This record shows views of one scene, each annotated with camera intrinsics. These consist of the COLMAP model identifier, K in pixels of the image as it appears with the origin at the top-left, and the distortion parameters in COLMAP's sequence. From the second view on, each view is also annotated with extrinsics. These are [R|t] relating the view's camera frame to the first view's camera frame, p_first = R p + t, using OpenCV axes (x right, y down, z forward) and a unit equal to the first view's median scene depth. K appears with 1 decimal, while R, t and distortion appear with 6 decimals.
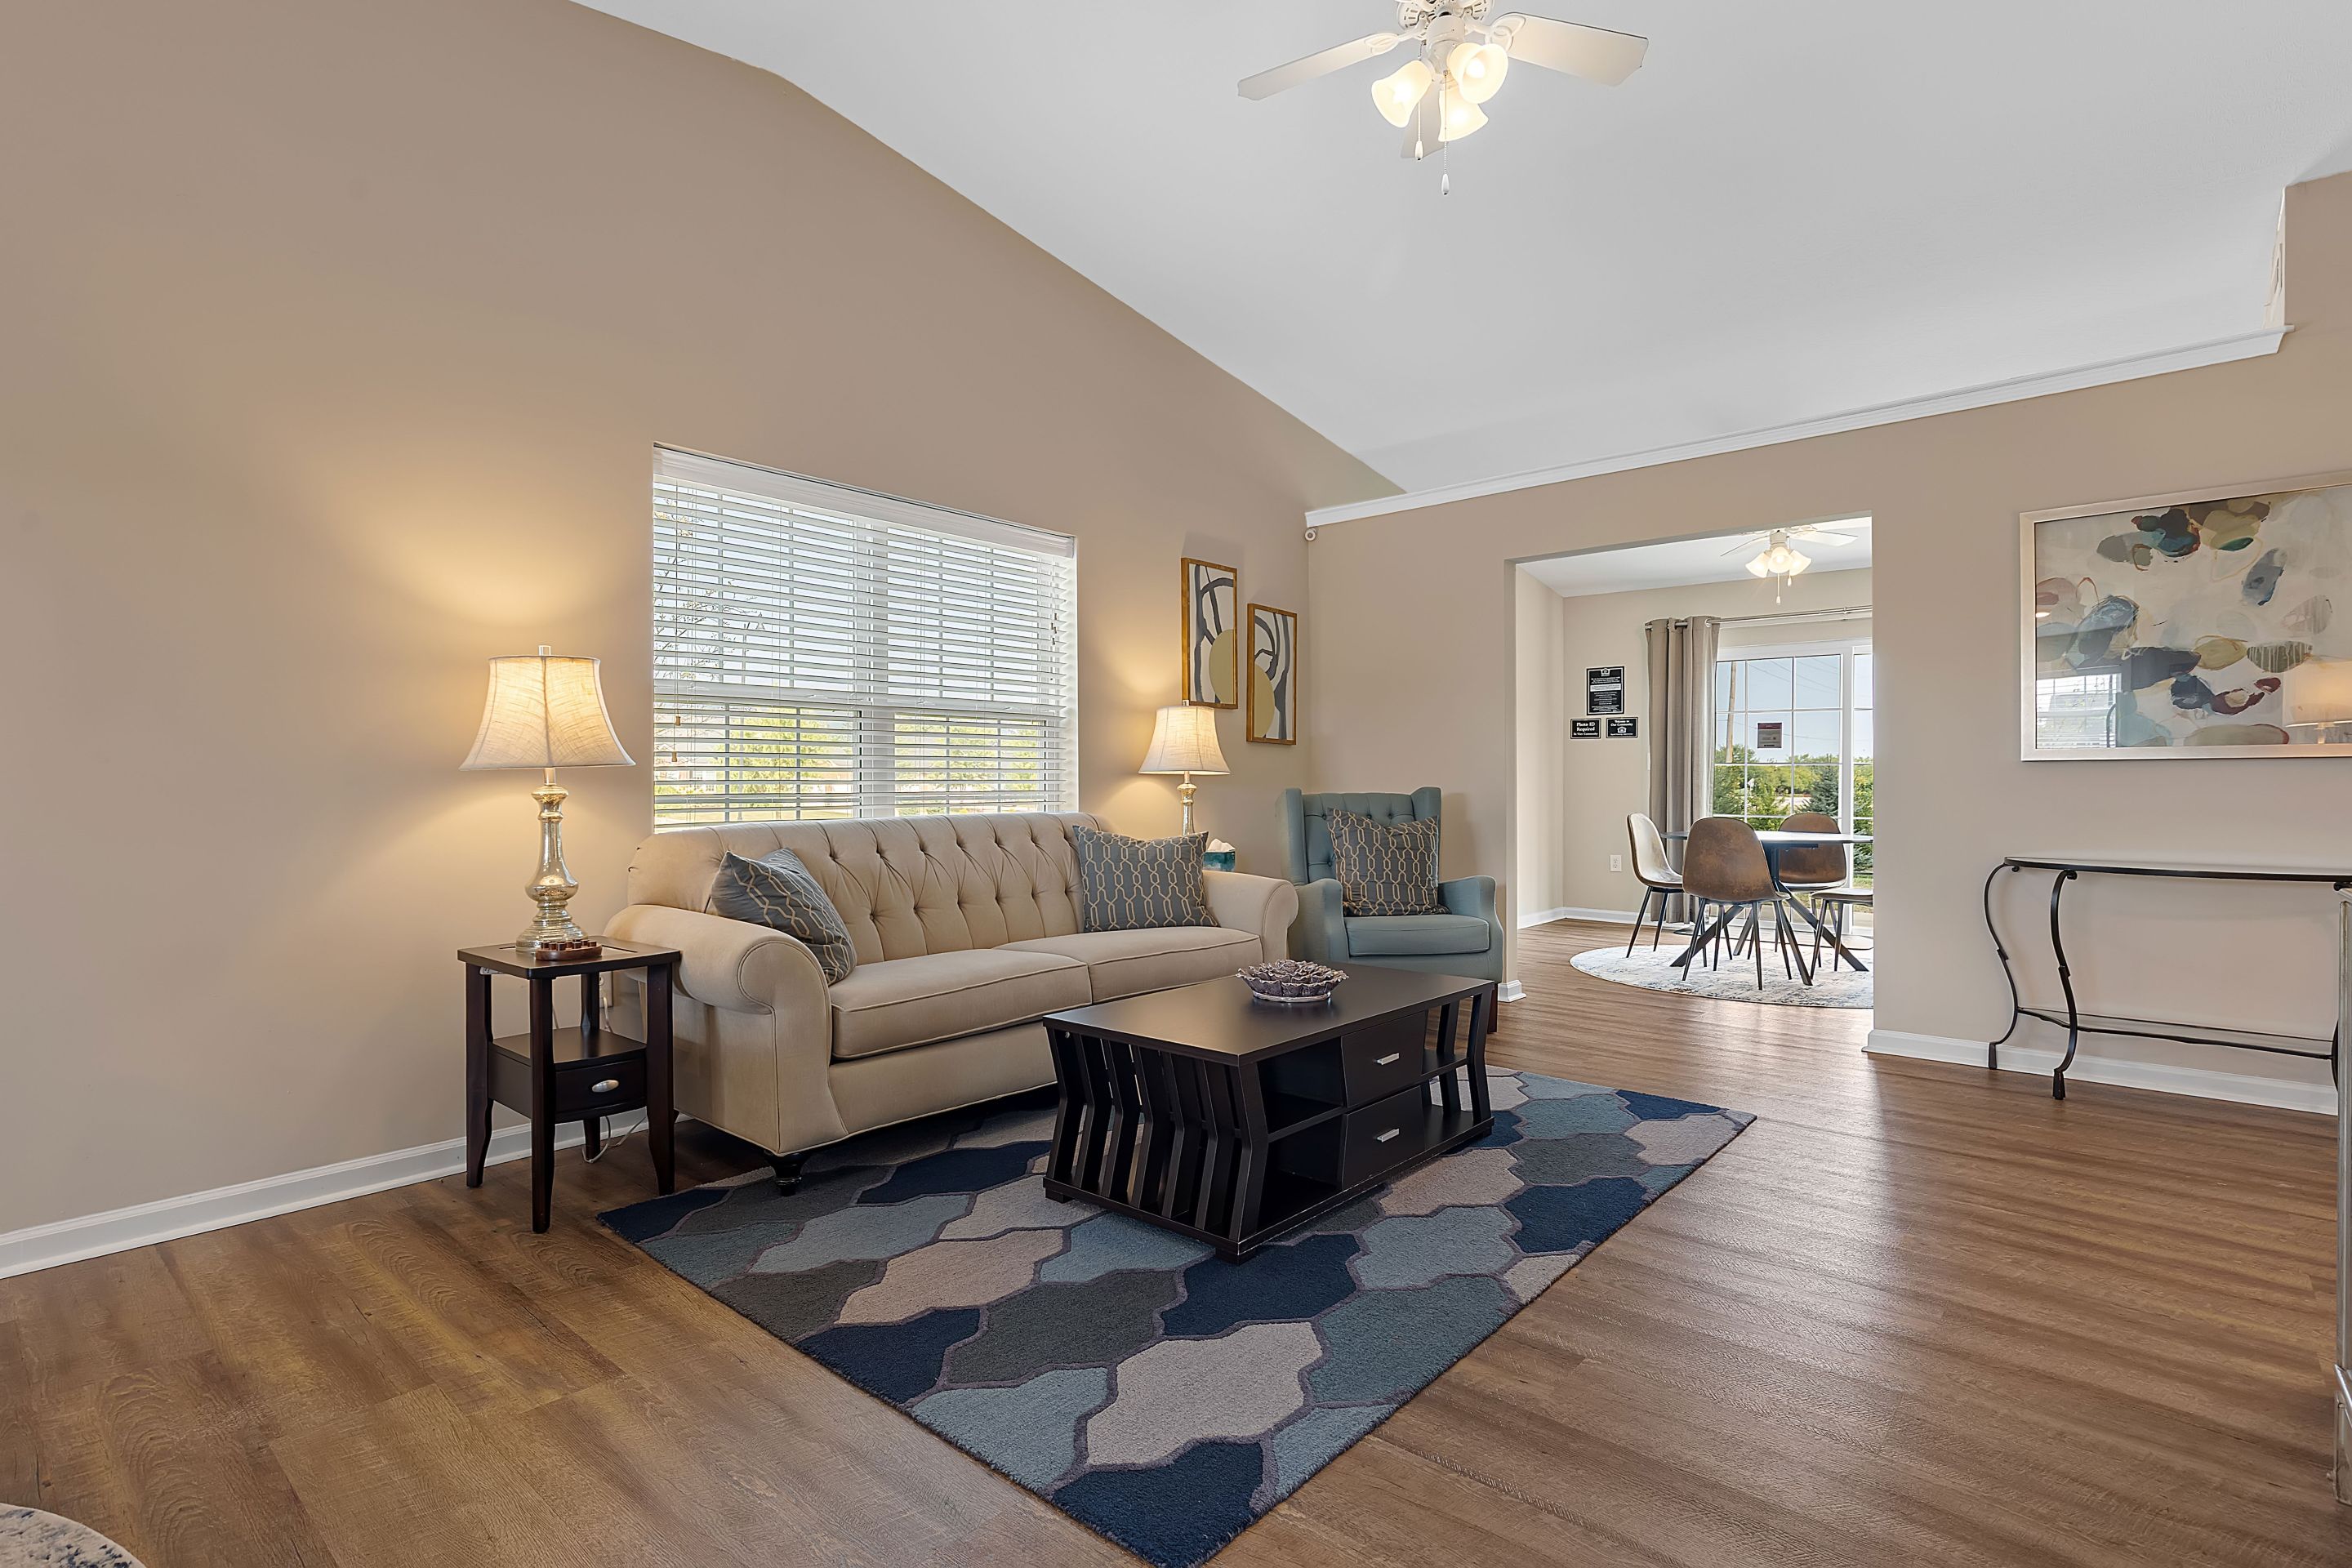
lens RADIAL K [[1071.5, 0, 1176.0], [0, 1071.5, 784.0], [0, 0, 1]] dist [-0.003594, -0.000569]
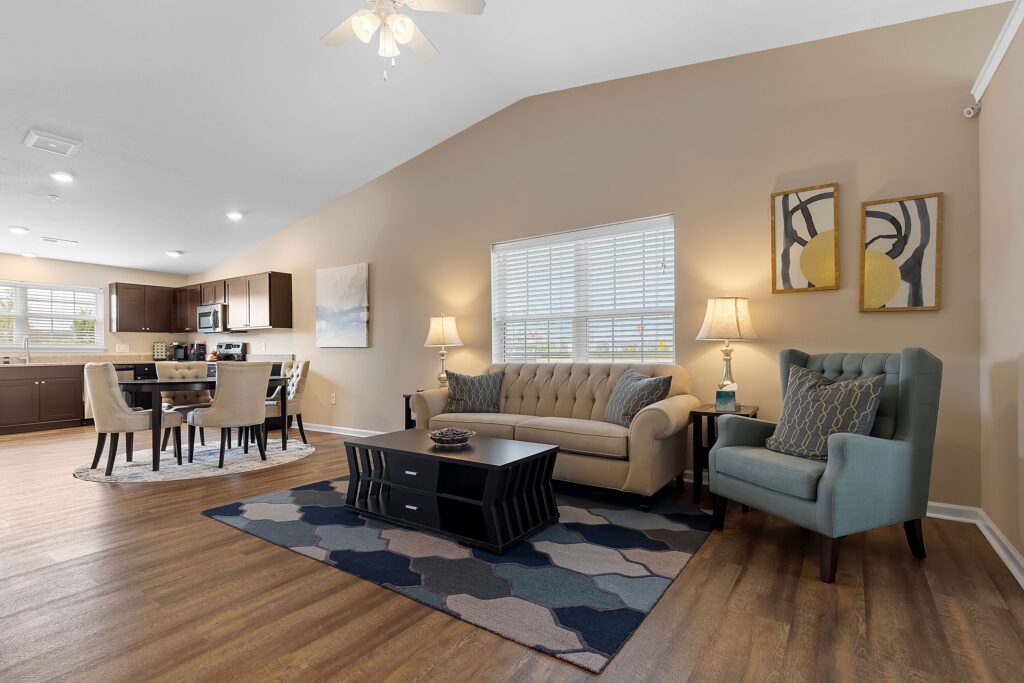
lens RADIAL K [[482.6, 0, 512.8], [0, 482.6, 357.6], [0, 0, 1]] dist [0.020323, 0.000059]
pose [[0.144941, 0.019506, -0.989248, 0.713167], [0.014003, 0.999665, 0.021763, -0.004914], [0.989341, -0.017006, 0.144619, 0.616815]]
